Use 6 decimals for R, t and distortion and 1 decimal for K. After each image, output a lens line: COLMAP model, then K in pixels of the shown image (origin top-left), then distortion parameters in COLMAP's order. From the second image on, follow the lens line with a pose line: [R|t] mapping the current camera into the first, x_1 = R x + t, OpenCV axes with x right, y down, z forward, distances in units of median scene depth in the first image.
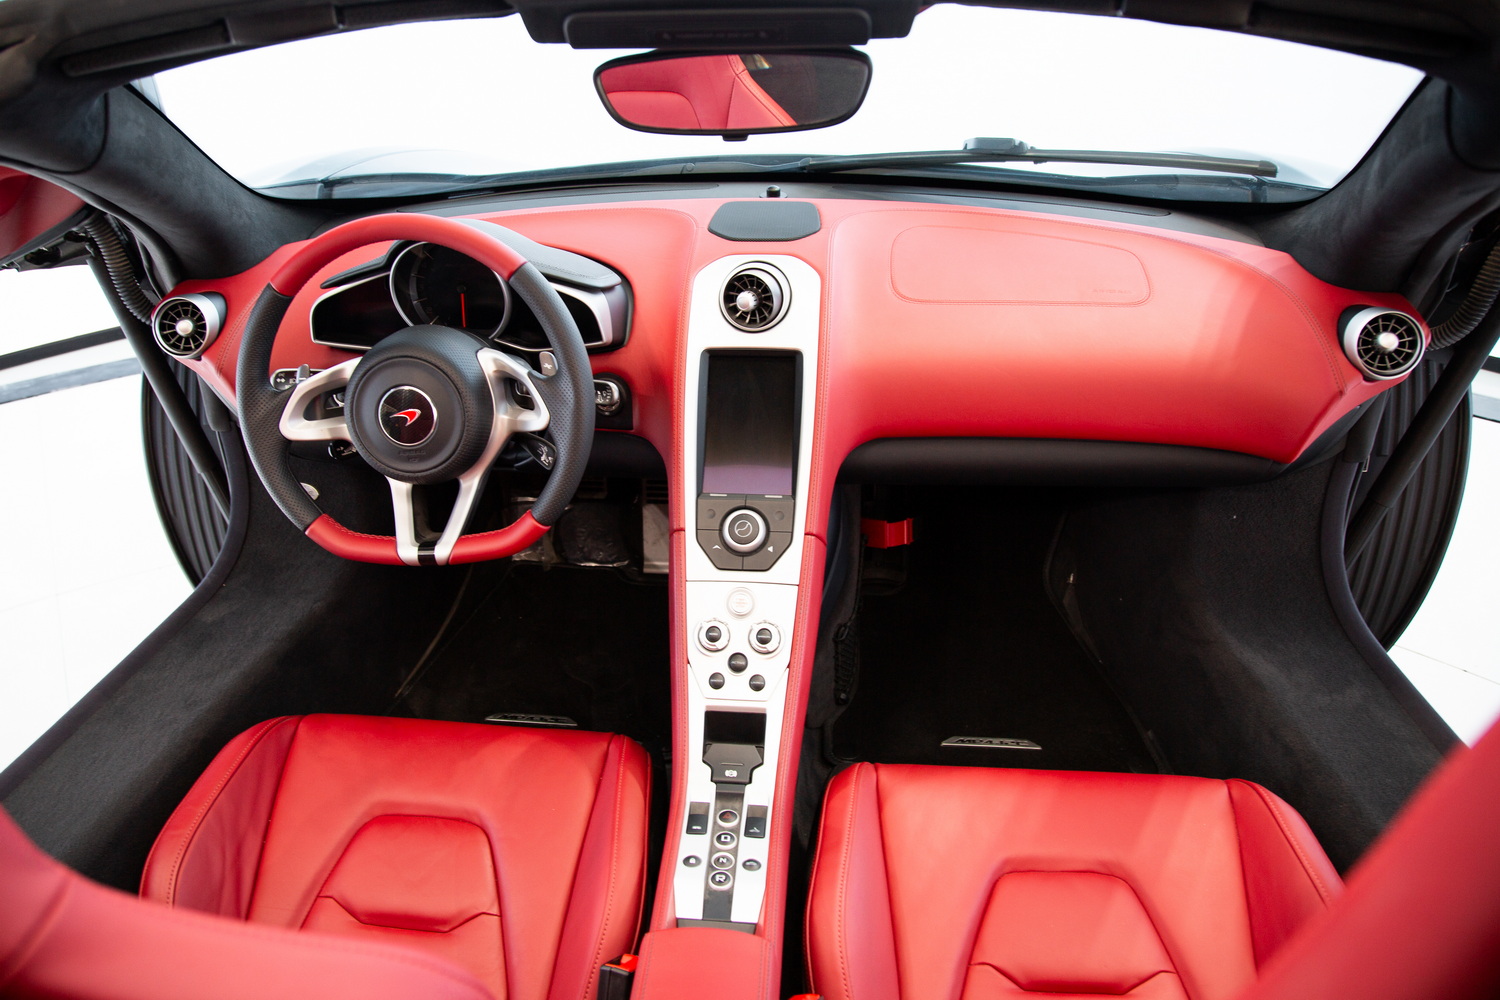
lens RADIAL K [[1109.0, 0, 693.3], [0, 1109.0, 476.9], [0, 0, 1]] dist [-0.110014, 0.028757]
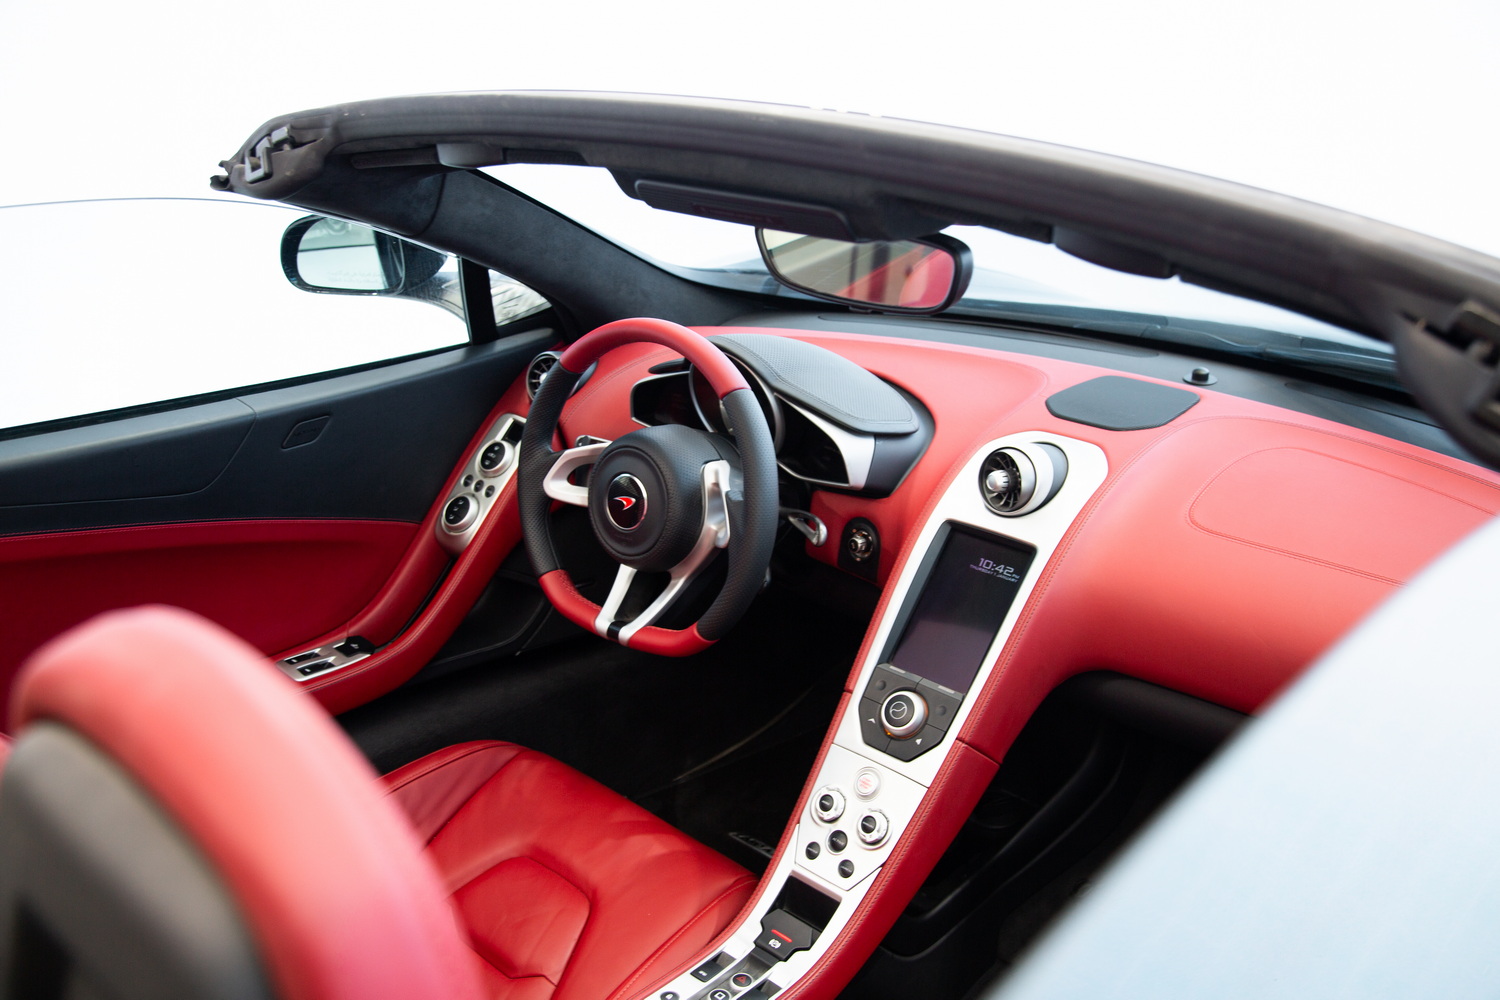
lens RADIAL K [[1334.0, 0, 740.1], [0, 1334.0, 495.8], [0, 0, 1]] dist [-0.031811, -0.005855]
pose [[0.809341, 0.246307, -0.533198, 0.507746], [-0.295334, 0.955369, -0.006961, -0.081146], [0.507686, 0.163105, 0.845962, -0.051745]]
